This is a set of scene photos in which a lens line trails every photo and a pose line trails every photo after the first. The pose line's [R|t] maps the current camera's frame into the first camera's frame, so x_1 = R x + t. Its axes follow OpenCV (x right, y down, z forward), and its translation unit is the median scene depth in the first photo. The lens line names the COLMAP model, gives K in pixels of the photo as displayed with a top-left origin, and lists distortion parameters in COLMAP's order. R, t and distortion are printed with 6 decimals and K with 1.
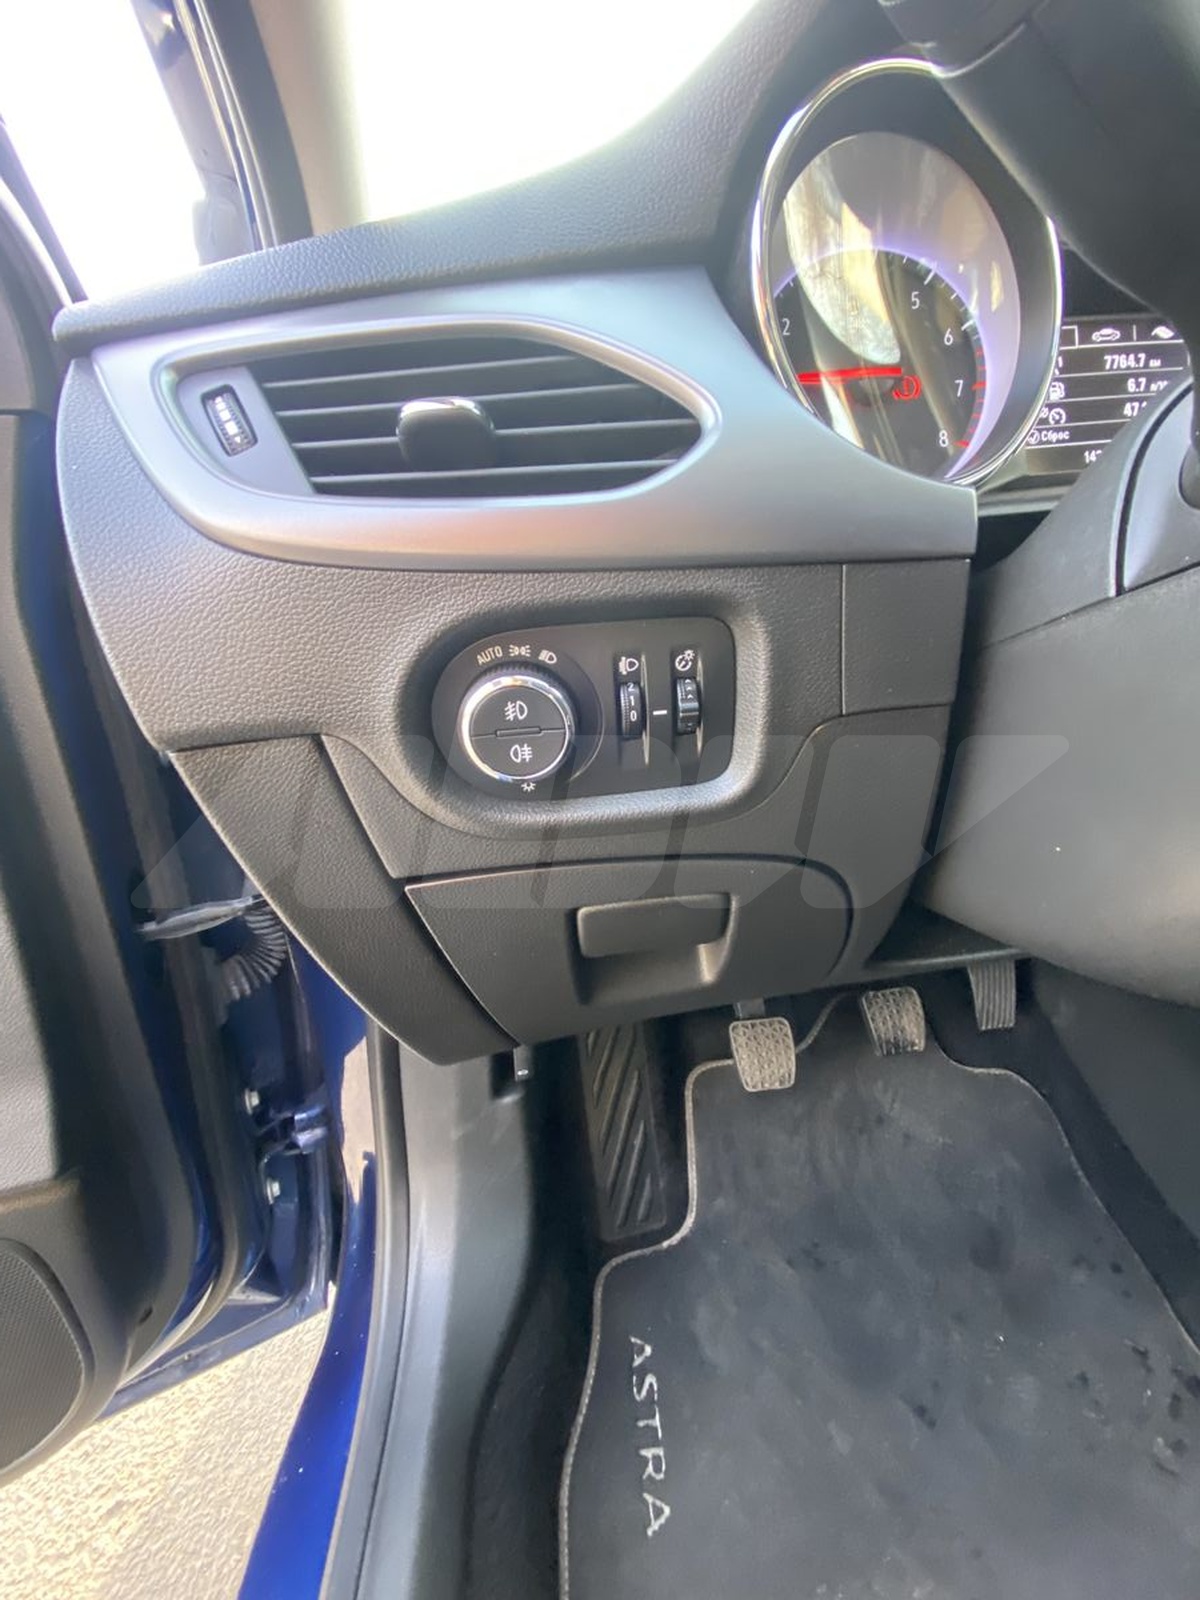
lens RADIAL K [[642.9, 0, 597.2], [0, 642.9, 796.3], [0, 0, 1]] dist [-0.000336, -0.000082]
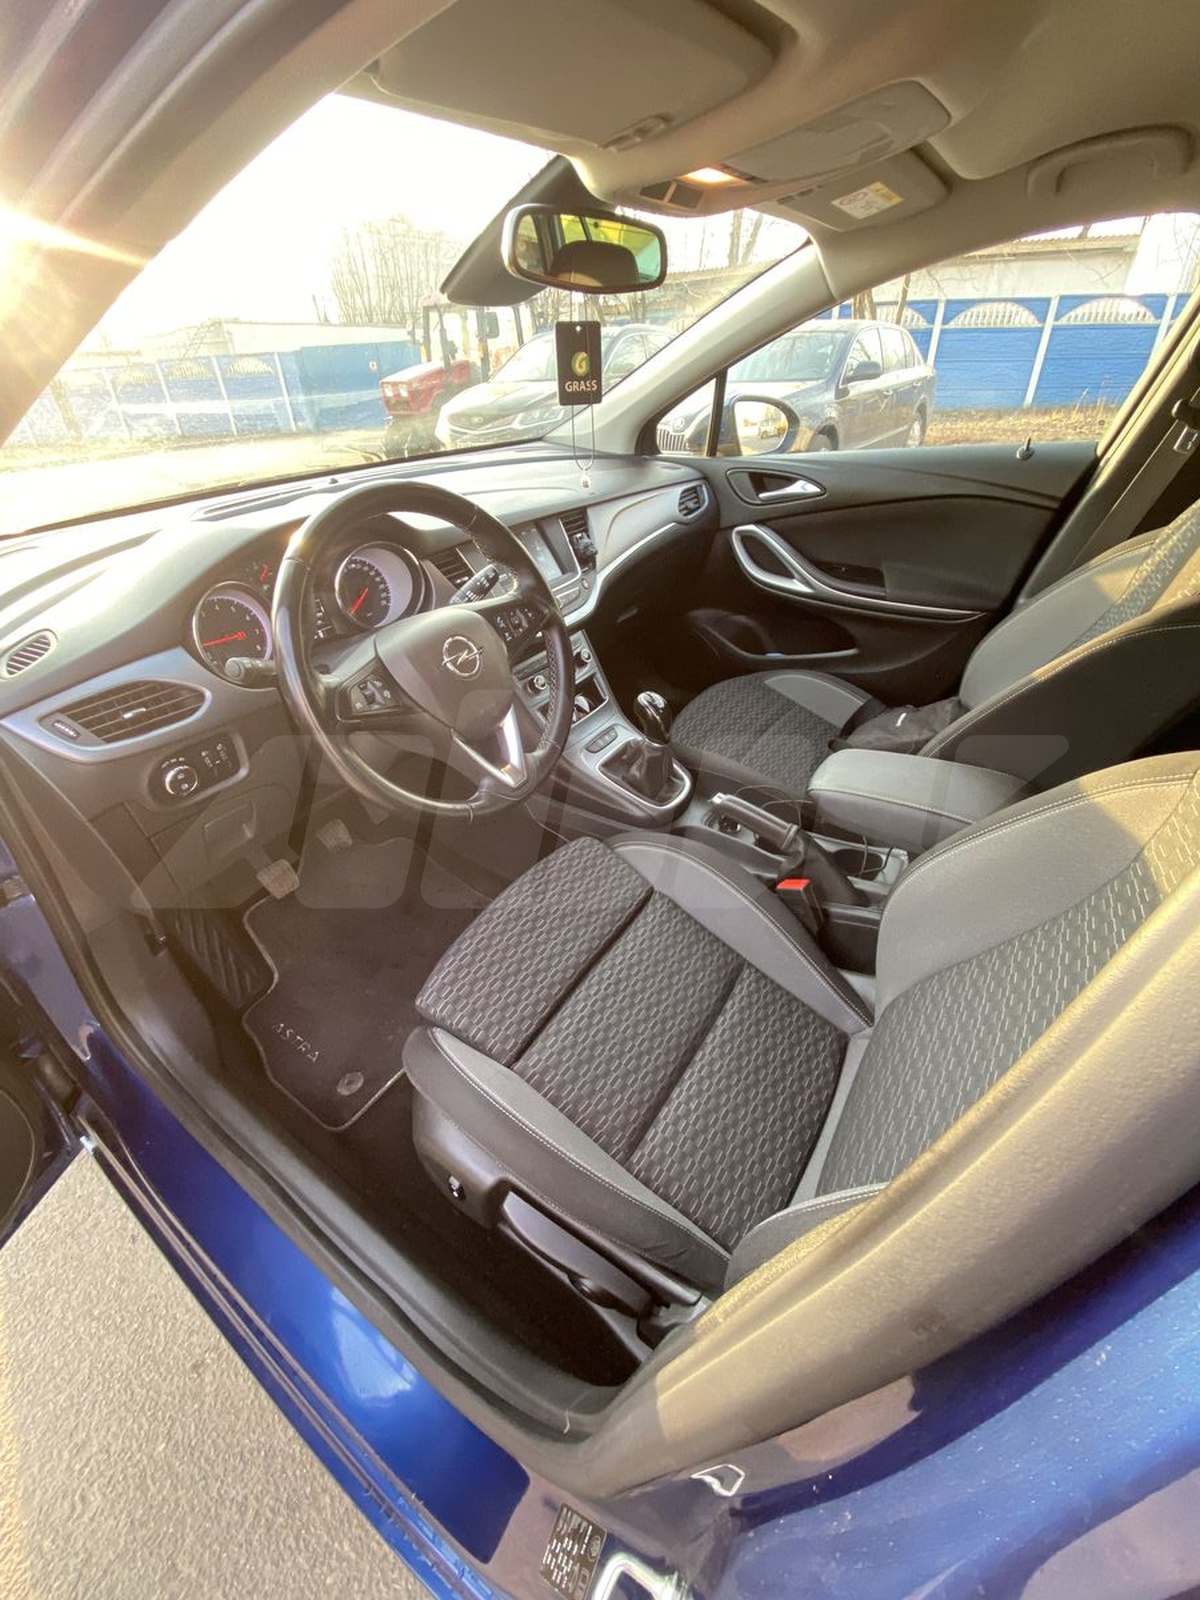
lens RADIAL K [[642.9, 0, 597.2], [0, 642.9, 796.3], [0, 0, 1]] dist [-0.000336, -0.000082]
pose [[0.616483, -0.384791, 0.686939, -1.128342], [0.249235, 0.922954, 0.293323, -0.472864], [-0.746881, -0.009620, 0.664889, -2.941109]]
